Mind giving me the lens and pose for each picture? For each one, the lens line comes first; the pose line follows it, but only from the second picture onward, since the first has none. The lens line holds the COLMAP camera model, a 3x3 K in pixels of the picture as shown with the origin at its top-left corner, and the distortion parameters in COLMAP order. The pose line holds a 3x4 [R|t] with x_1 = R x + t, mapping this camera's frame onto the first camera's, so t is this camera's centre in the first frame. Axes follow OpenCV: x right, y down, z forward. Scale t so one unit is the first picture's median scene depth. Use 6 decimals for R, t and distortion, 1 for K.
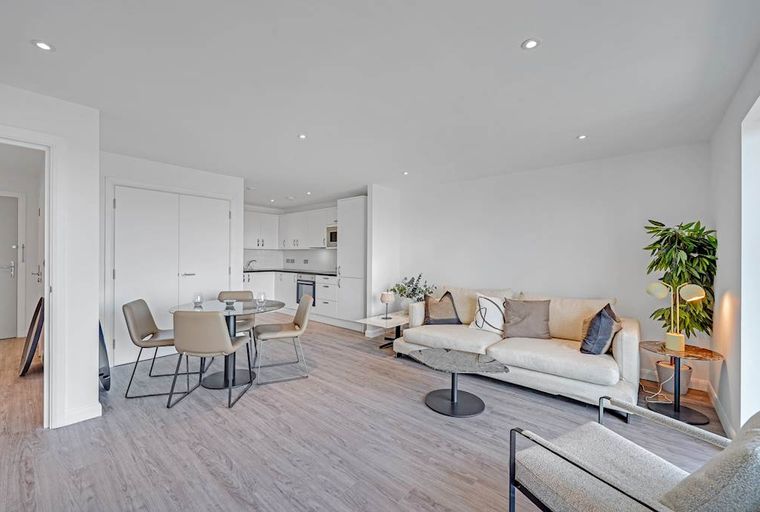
lens RADIAL K [[314.7, 0, 383.3], [0, 314.7, 254.9], [0, 0, 1]] dist [0.001431, -0.001162]
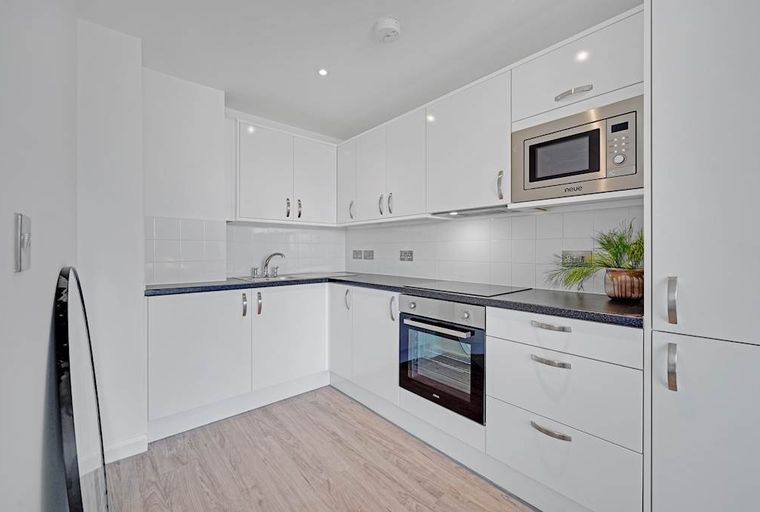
lens RADIAL K [[314.7, 0, 375.3], [0, 314.7, 252.9], [0, 0, 1]] dist [0.001431, -0.001162]
pose [[0.986308, -0.004960, -0.164841, -0.260210], [0.006311, 0.999951, 0.007672, 0.017119], [0.164795, -0.008607, 0.986290, 0.725761]]
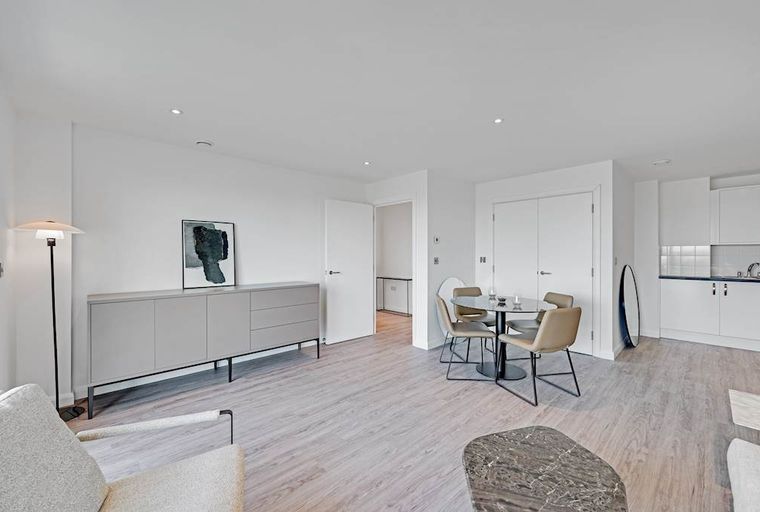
lens RADIAL K [[314.7, 0, 374.0], [0, 314.7, 253.3], [0, 0, 1]] dist [0.001431, -0.001162]
pose [[-0.117037, -0.007769, -0.993097, 0.334080], [0.001416, 0.999967, -0.007990, 0.002655], [0.993127, -0.002341, -0.117022, 0.375649]]
